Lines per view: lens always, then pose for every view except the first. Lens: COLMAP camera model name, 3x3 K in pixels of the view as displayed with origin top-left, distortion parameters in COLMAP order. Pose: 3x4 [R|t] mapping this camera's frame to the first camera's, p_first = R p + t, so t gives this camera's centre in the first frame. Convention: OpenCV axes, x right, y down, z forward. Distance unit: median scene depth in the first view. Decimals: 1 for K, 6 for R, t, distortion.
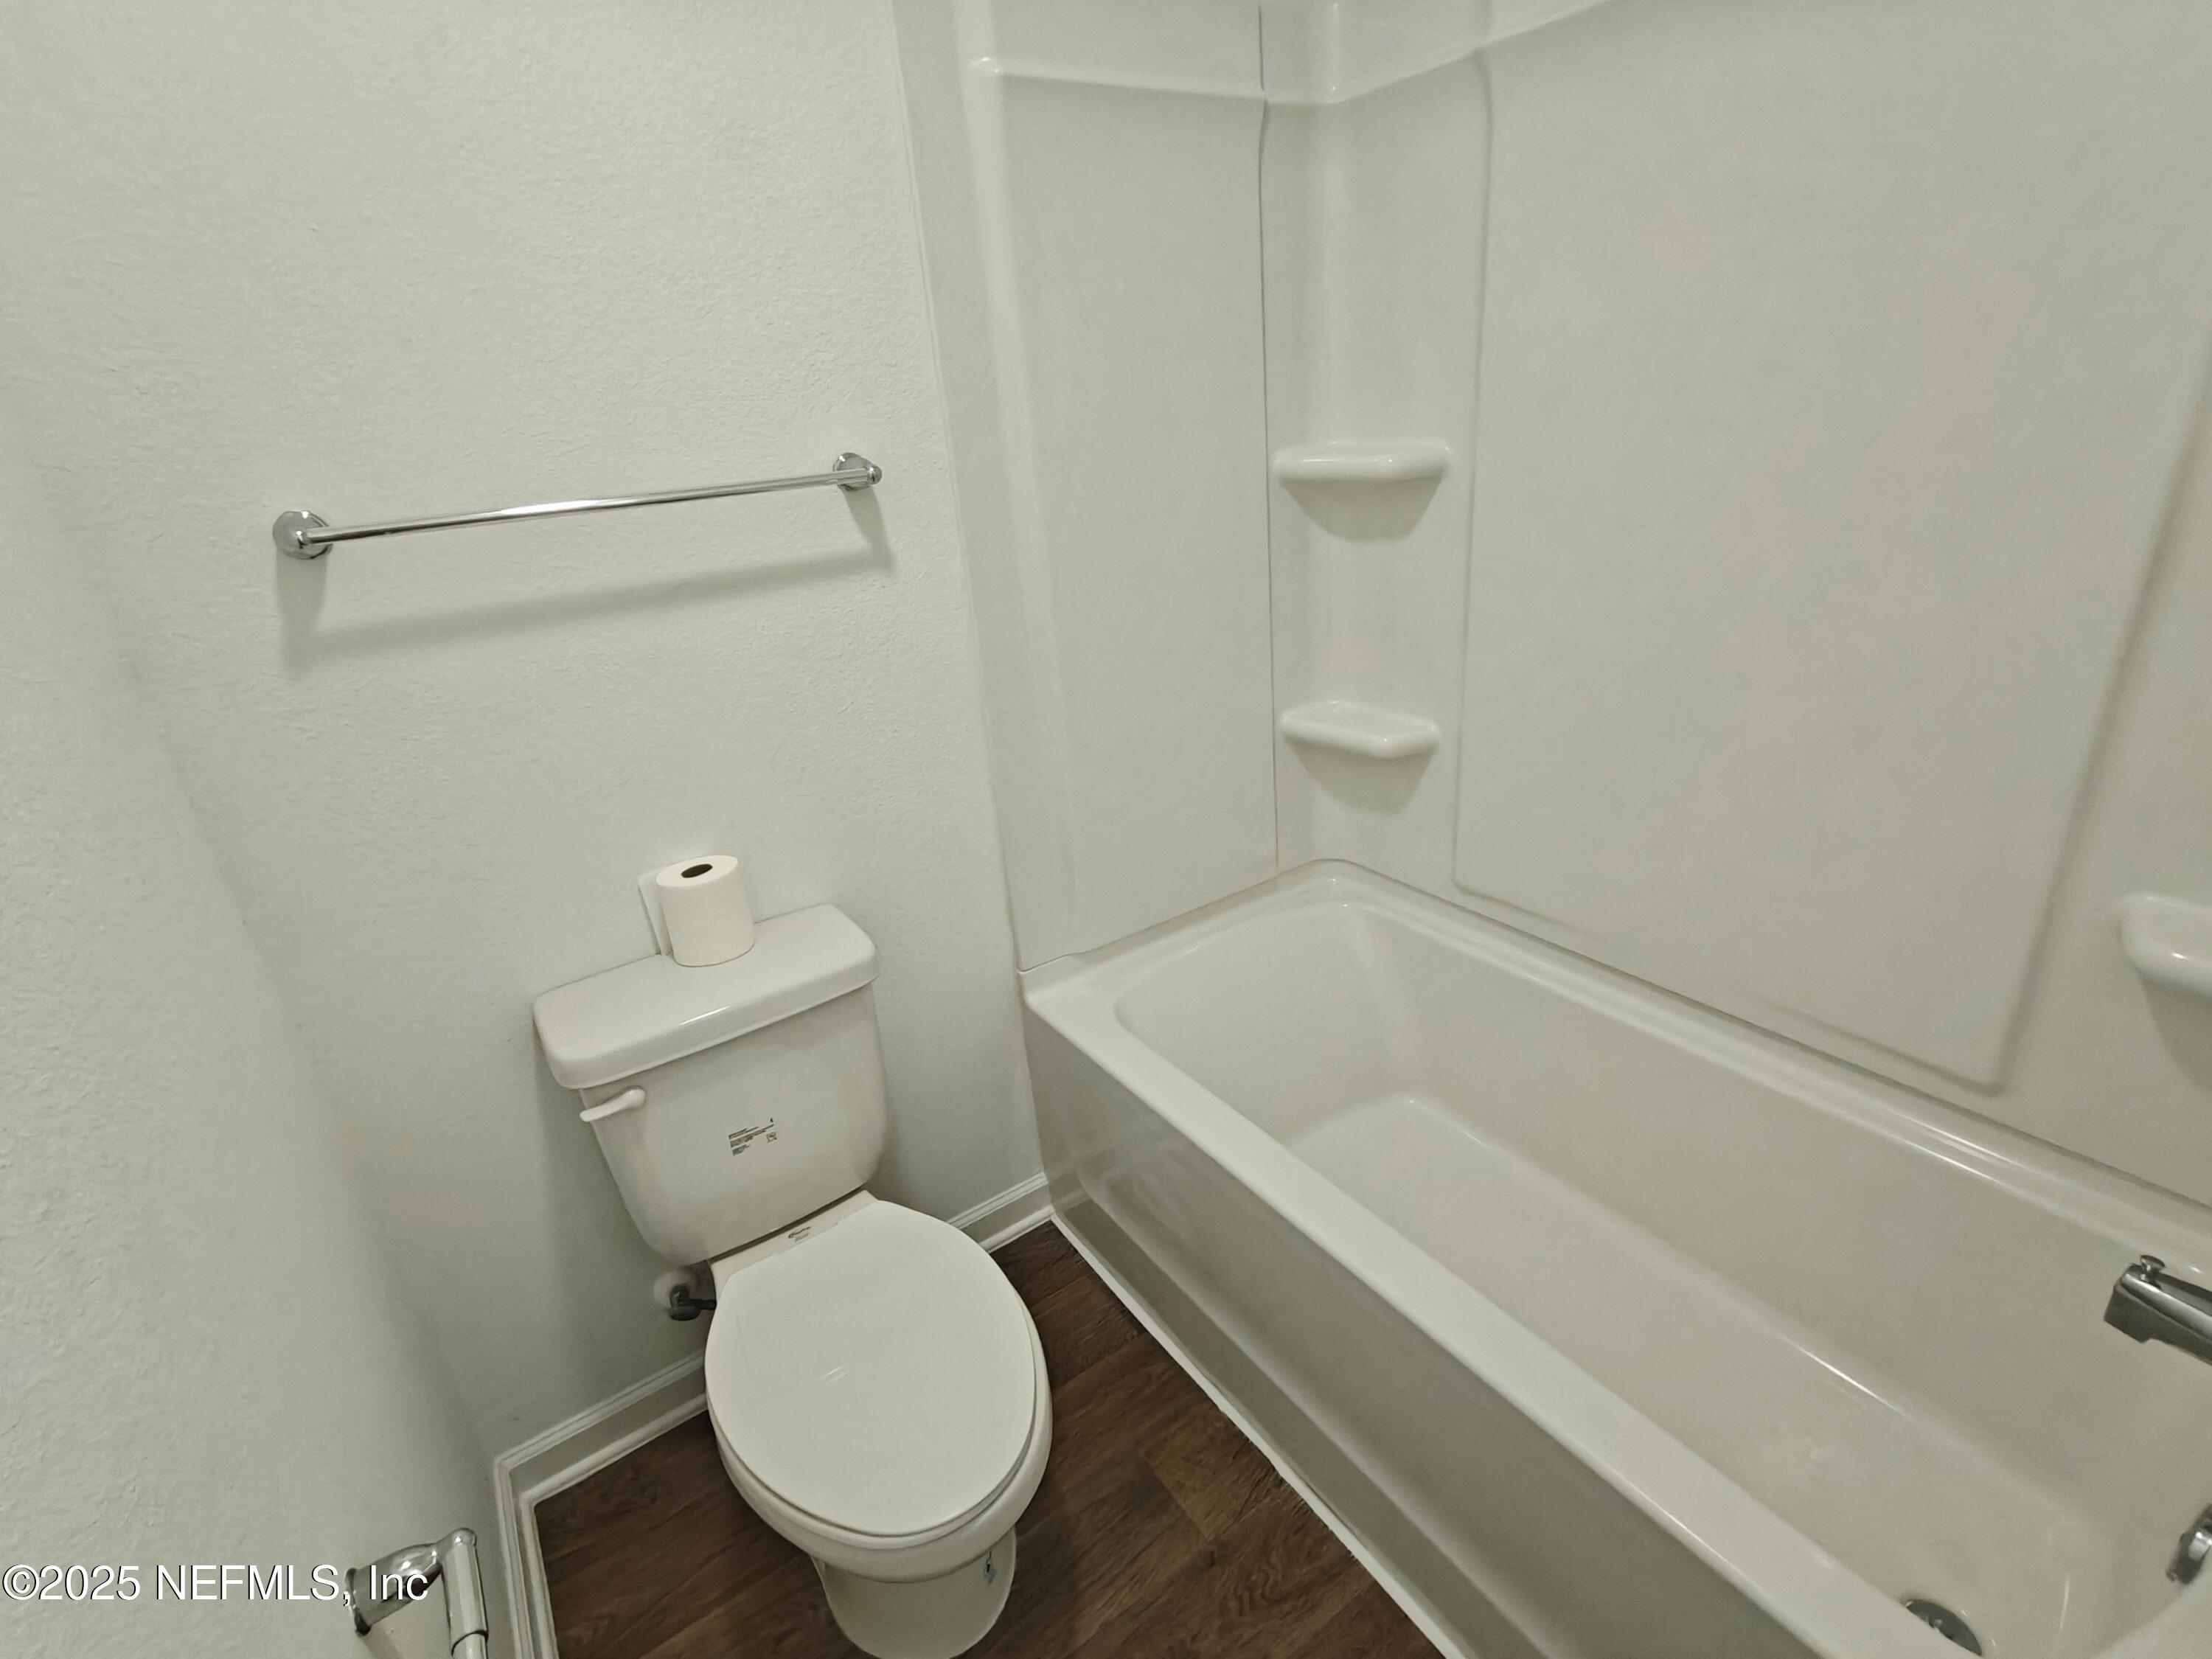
lens RADIAL K [[1043.8, 0, 1134.8], [0, 1043.8, 840.7], [0, 0, 1]] dist [0.002061, 0.001206]
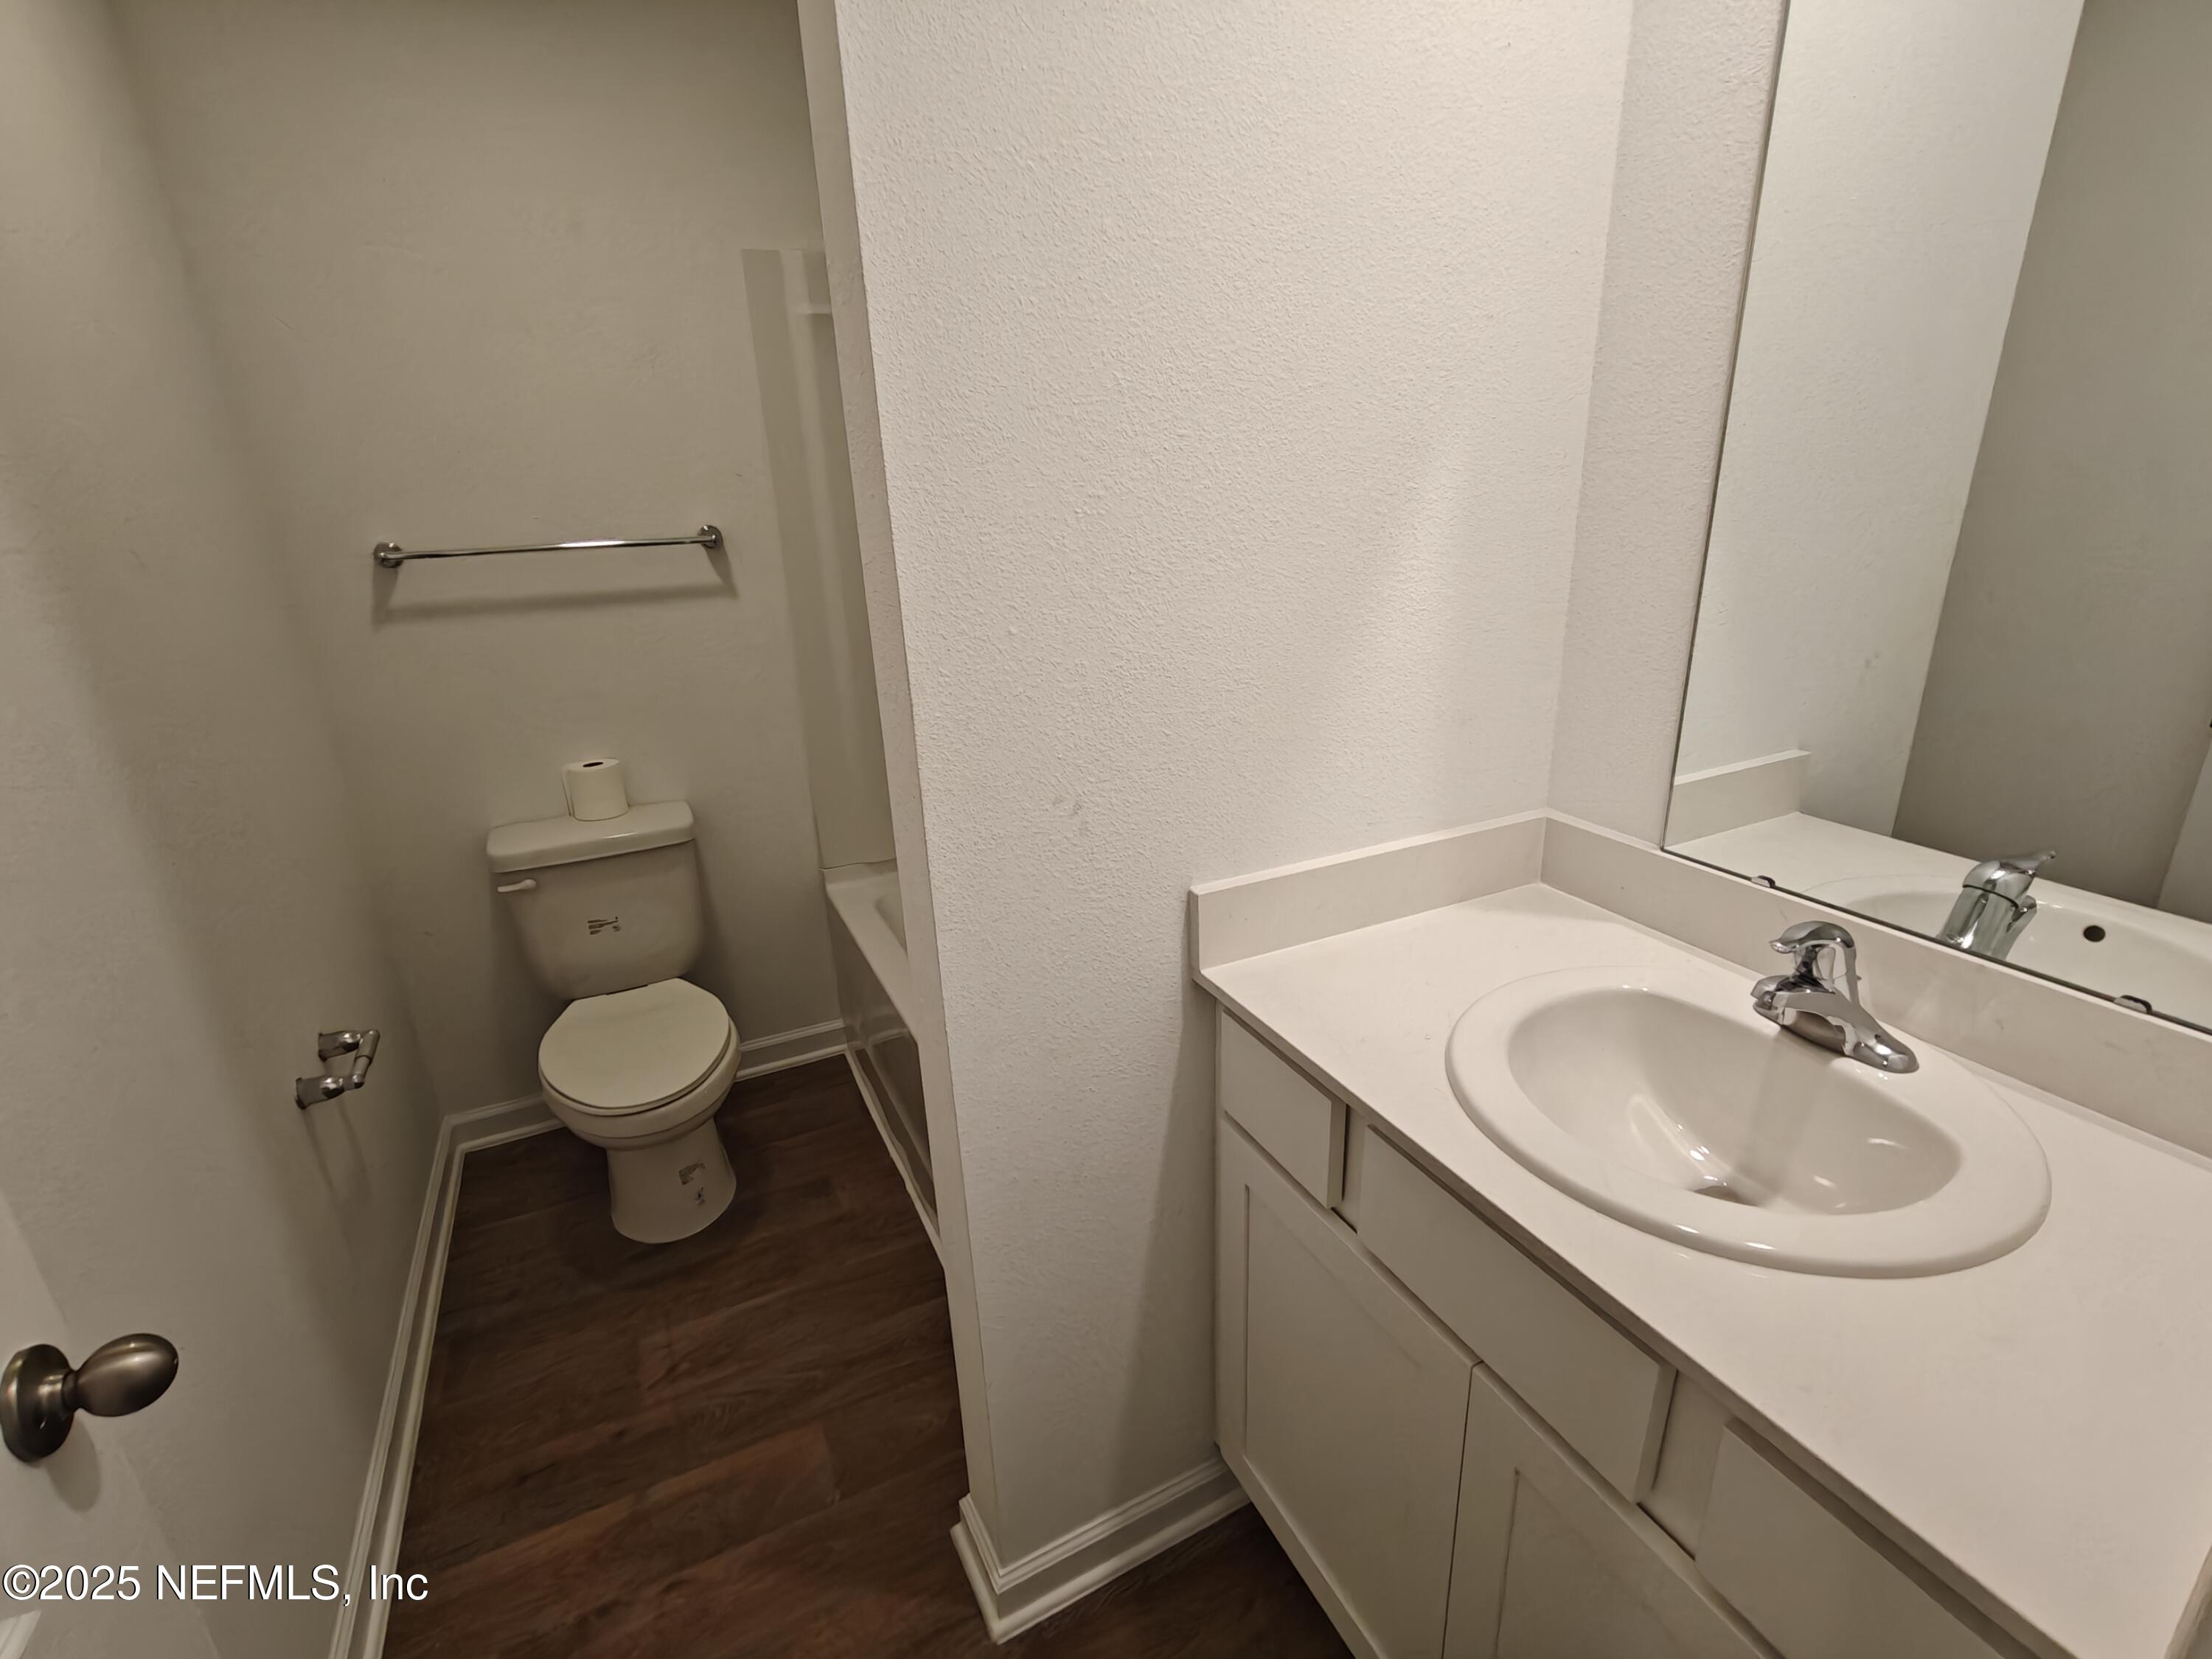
lens RADIAL K [[1020.0, 0, 1106.0], [0, 1020.0, 829.5], [0, 0, 1]] dist [-0.000429, 0.000029]
pose [[0.989041, 0.091639, -0.115760, 0.592122], [-0.097601, 0.994119, -0.046913, 0.127873], [0.110780, 0.057697, 0.992169, -0.525551]]
